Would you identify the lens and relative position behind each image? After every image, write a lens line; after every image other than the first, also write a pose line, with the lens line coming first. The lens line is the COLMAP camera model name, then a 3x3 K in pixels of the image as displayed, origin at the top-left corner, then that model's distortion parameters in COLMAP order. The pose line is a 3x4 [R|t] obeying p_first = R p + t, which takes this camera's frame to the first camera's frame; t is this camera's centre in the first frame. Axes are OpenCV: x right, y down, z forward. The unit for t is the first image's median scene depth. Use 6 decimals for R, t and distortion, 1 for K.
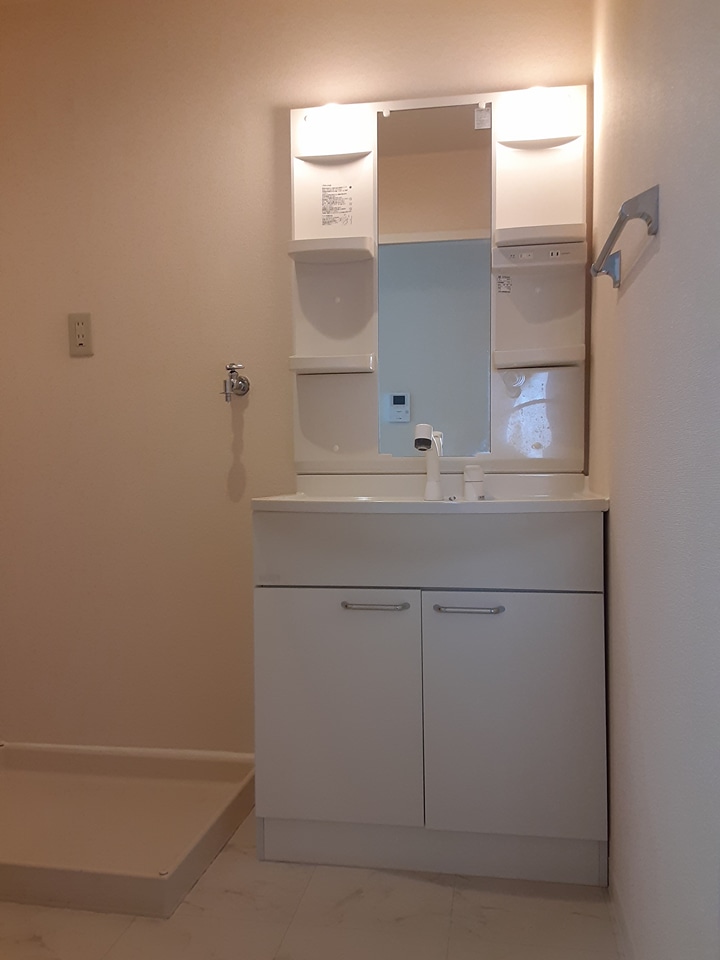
lens RADIAL K [[792.7, 0, 360.0], [0, 792.7, 480.0], [0, 0, 1]] dist [0.119101, -0.170610]
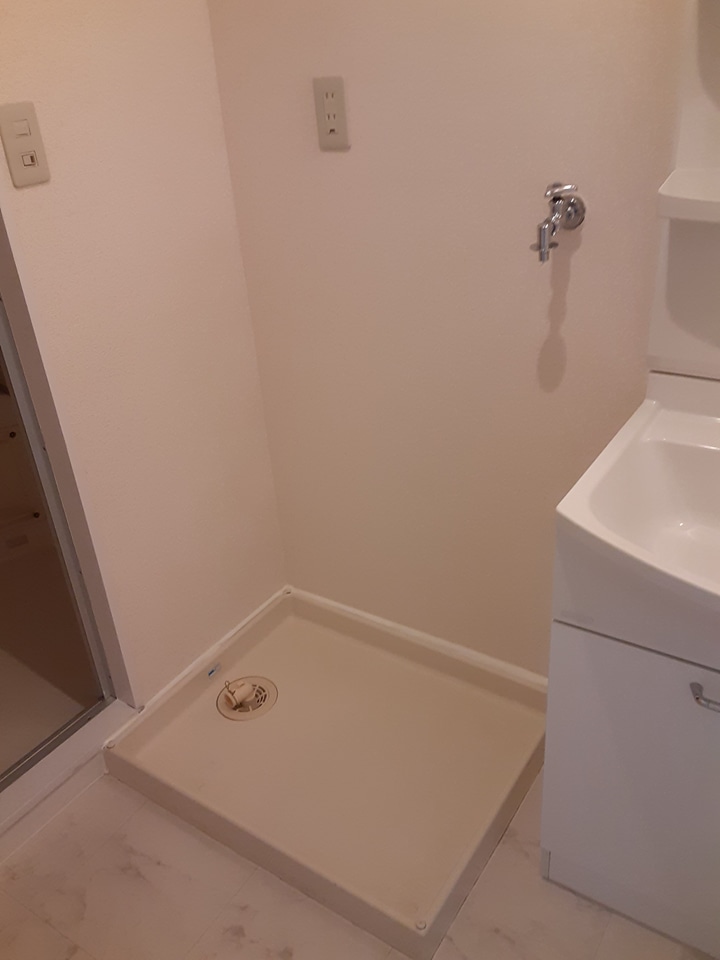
lens RADIAL K [[792.7, 0, 360.0], [0, 792.7, 480.0], [0, 0, 1]] dist [0.119101, -0.170610]
pose [[0.914918, 0.151054, -0.374311, -0.037529], [0.052176, 0.875298, 0.480760, -0.240855], [0.400254, -0.459386, 0.792945, 0.364280]]
